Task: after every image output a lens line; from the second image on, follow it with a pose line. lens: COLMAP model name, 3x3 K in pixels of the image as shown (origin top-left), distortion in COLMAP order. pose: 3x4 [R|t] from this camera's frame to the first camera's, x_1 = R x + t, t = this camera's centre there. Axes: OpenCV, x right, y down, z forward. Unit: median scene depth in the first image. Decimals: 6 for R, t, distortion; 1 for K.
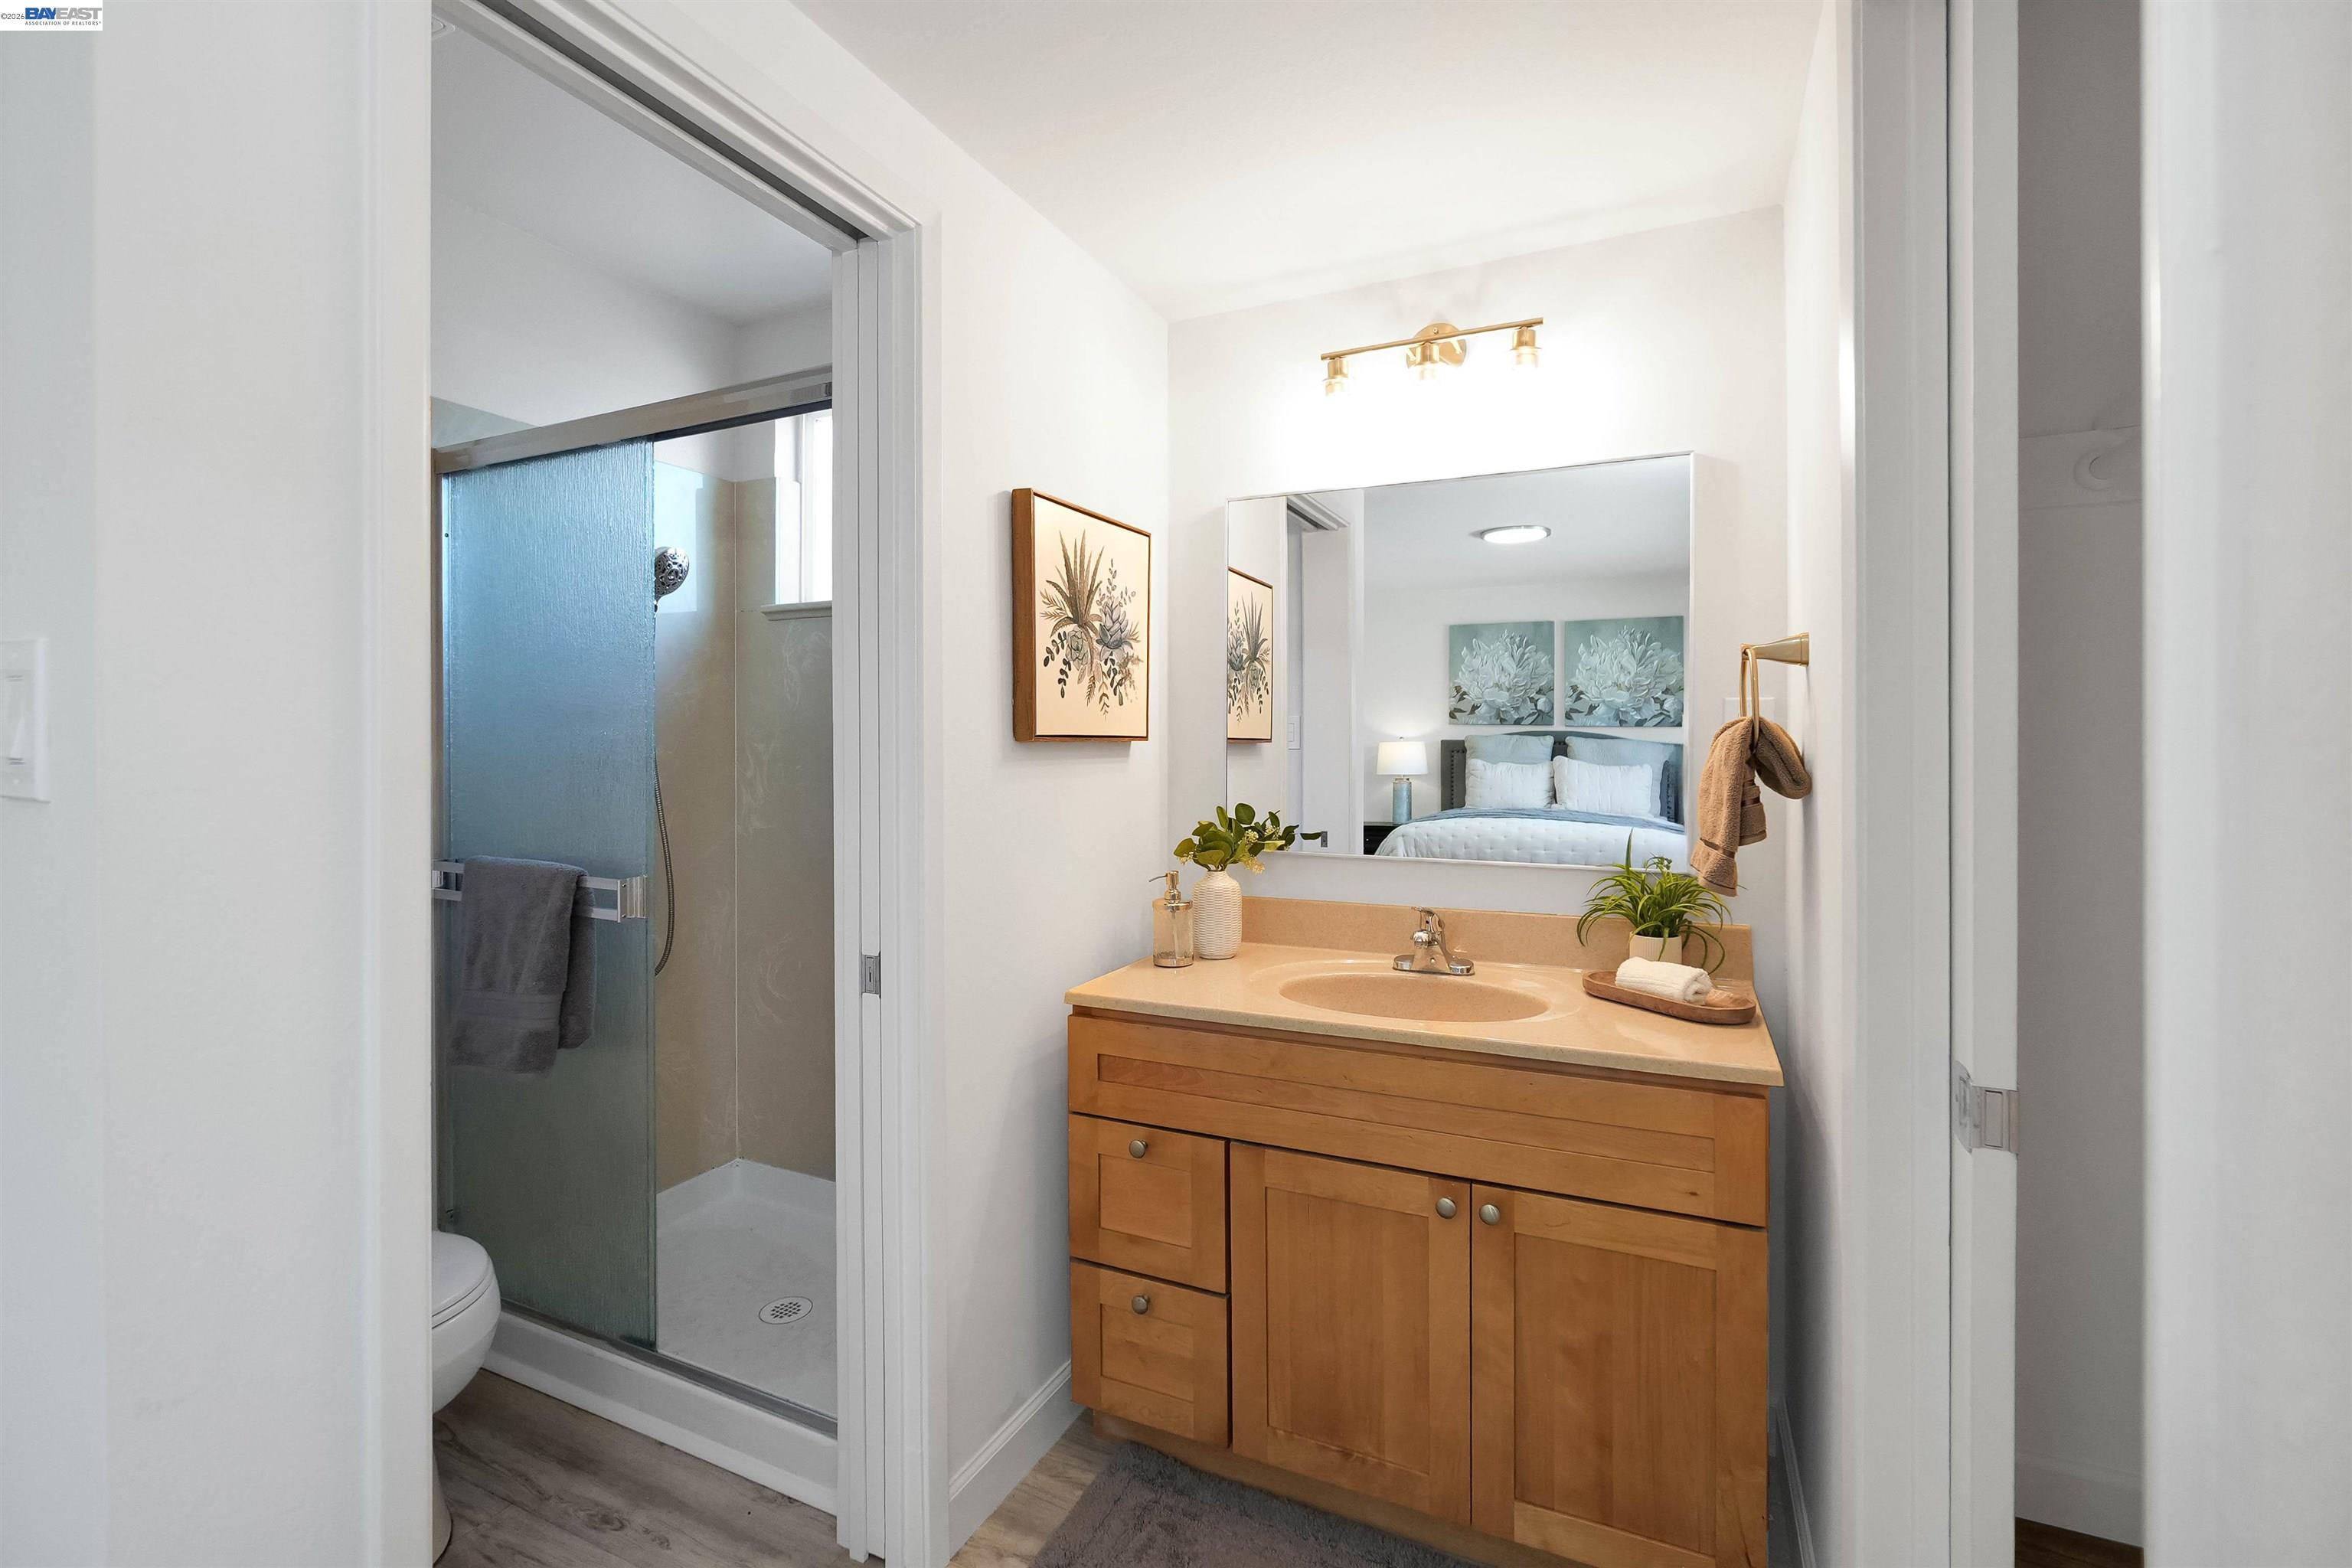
lens RADIAL K [[998.5, 0, 1186.0], [0, 998.5, 770.5], [0, 0, 1]] dist [-0.008061, 0.000010]
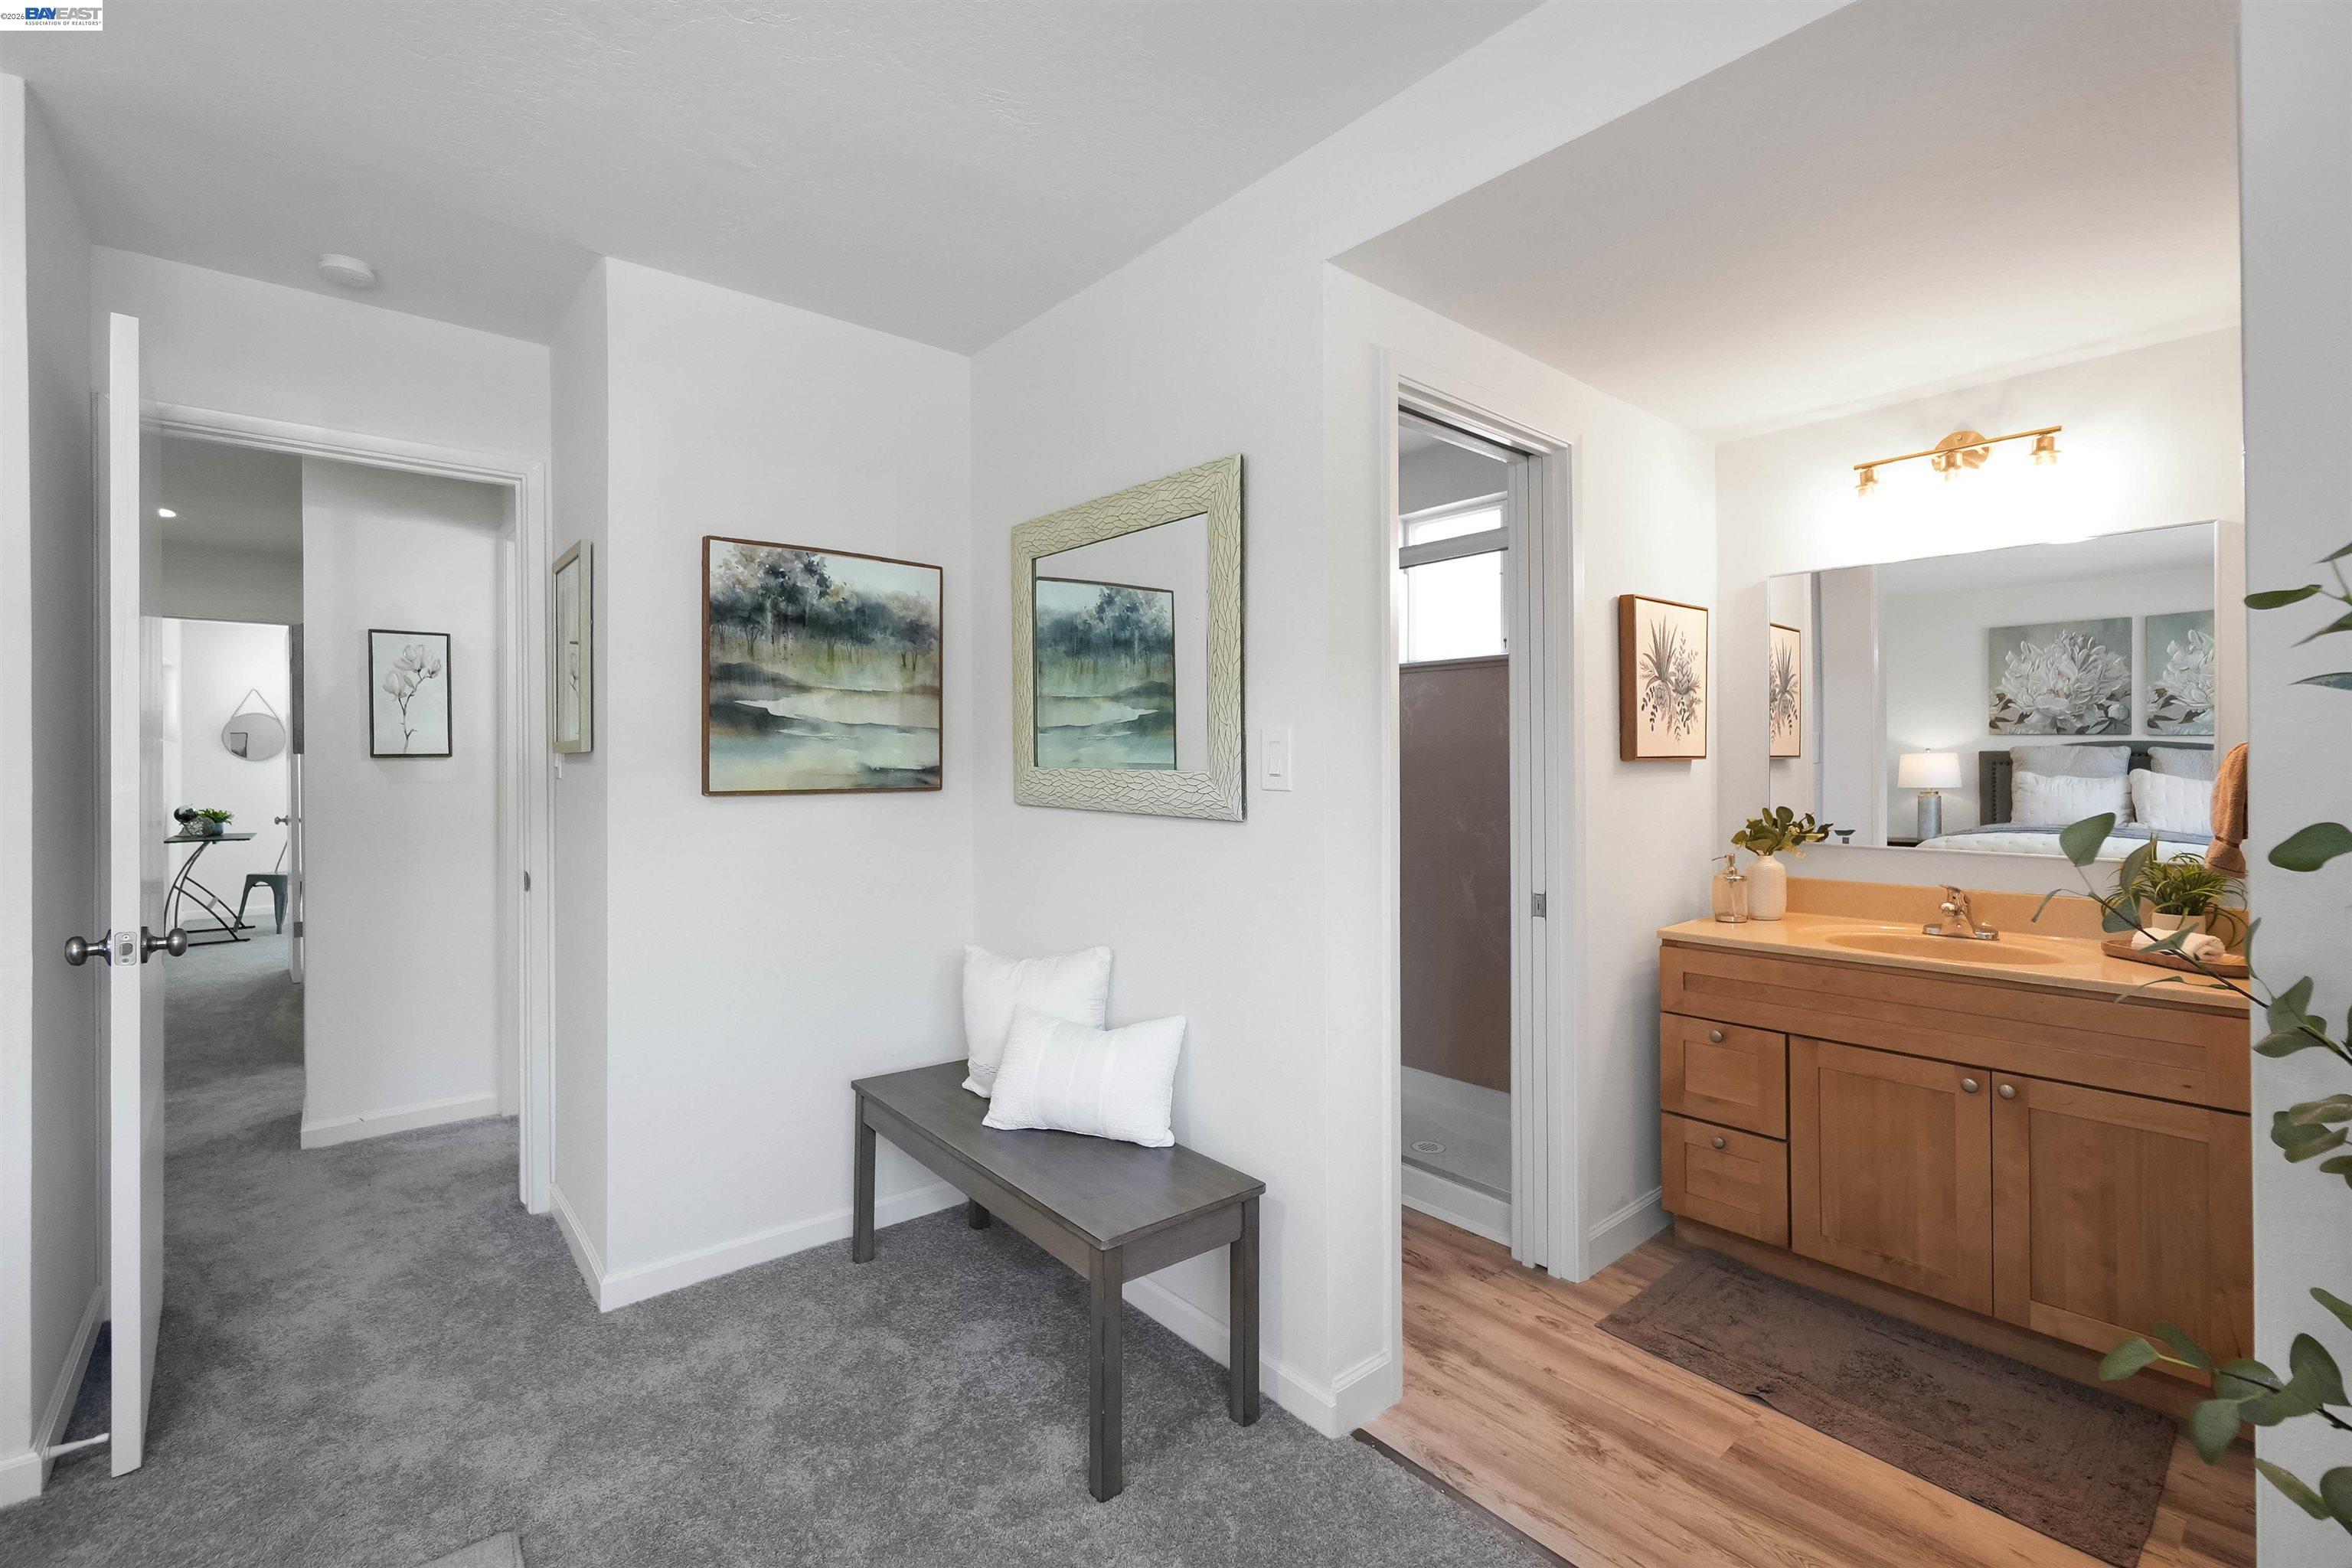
lens RADIAL K [[1030.8, 0, 1182.8], [0, 1030.8, 770.9], [0, 0, 1]] dist [-0.003119, 0.000859]
pose [[0.915825, -0.002247, -0.401571, -0.136926], [-0.003096, 0.999915, -0.012655, 0.006799], [0.401566, 0.012833, 0.915740, -0.621443]]
